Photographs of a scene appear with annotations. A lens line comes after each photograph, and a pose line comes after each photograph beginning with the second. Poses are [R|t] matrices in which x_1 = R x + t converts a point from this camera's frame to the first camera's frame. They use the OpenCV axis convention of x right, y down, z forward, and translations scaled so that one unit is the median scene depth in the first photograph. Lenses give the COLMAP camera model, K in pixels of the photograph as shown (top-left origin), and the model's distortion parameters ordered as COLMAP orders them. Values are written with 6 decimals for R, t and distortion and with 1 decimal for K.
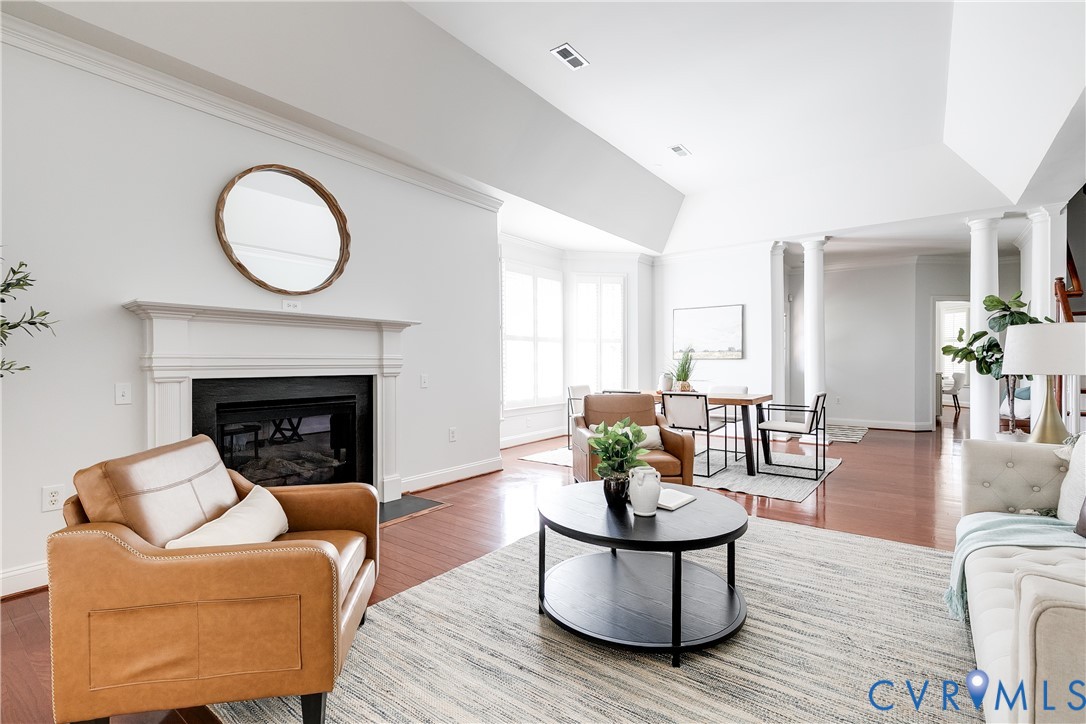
lens RADIAL K [[491.7, 0, 543.0], [0, 491.7, 362.0], [0, 0, 1]] dist [-0.001398, -0.000754]
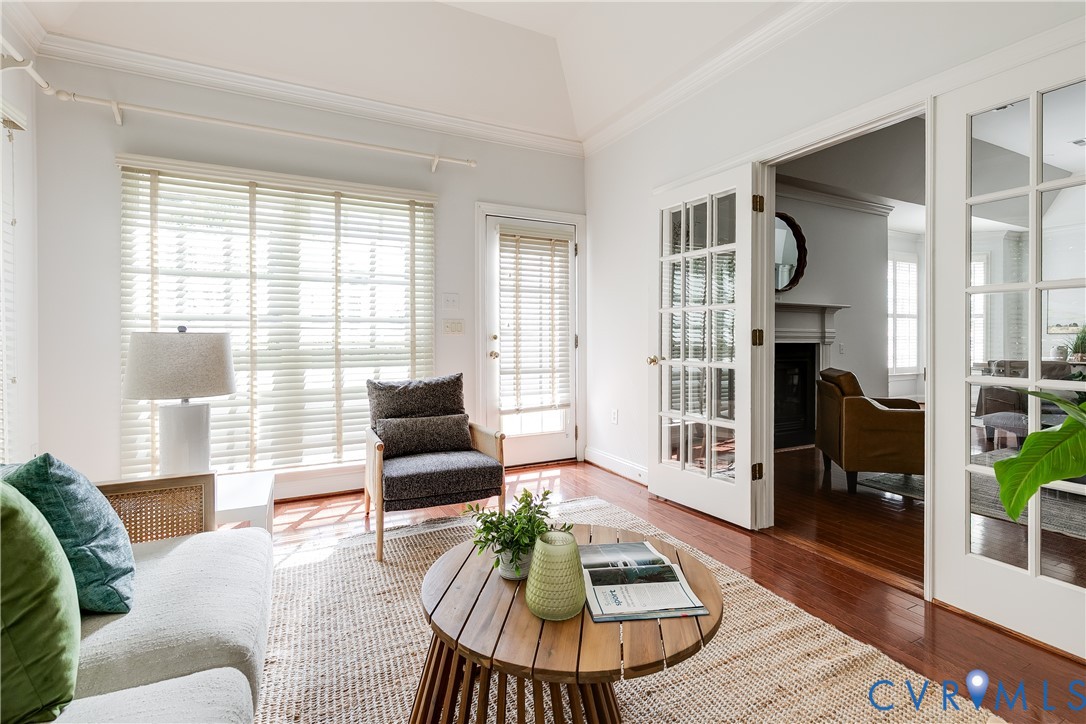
lens RADIAL K [[513.5, 0, 544.8], [0, 513.5, 336.4], [0, 0, 1]] dist [-0.000870, -0.000311]
pose [[0.907658, 0.005754, -0.419672, -0.438174], [-0.006082, 0.999981, 0.000556, 0.009628], [0.419667, 0.002048, 0.907676, -0.727747]]
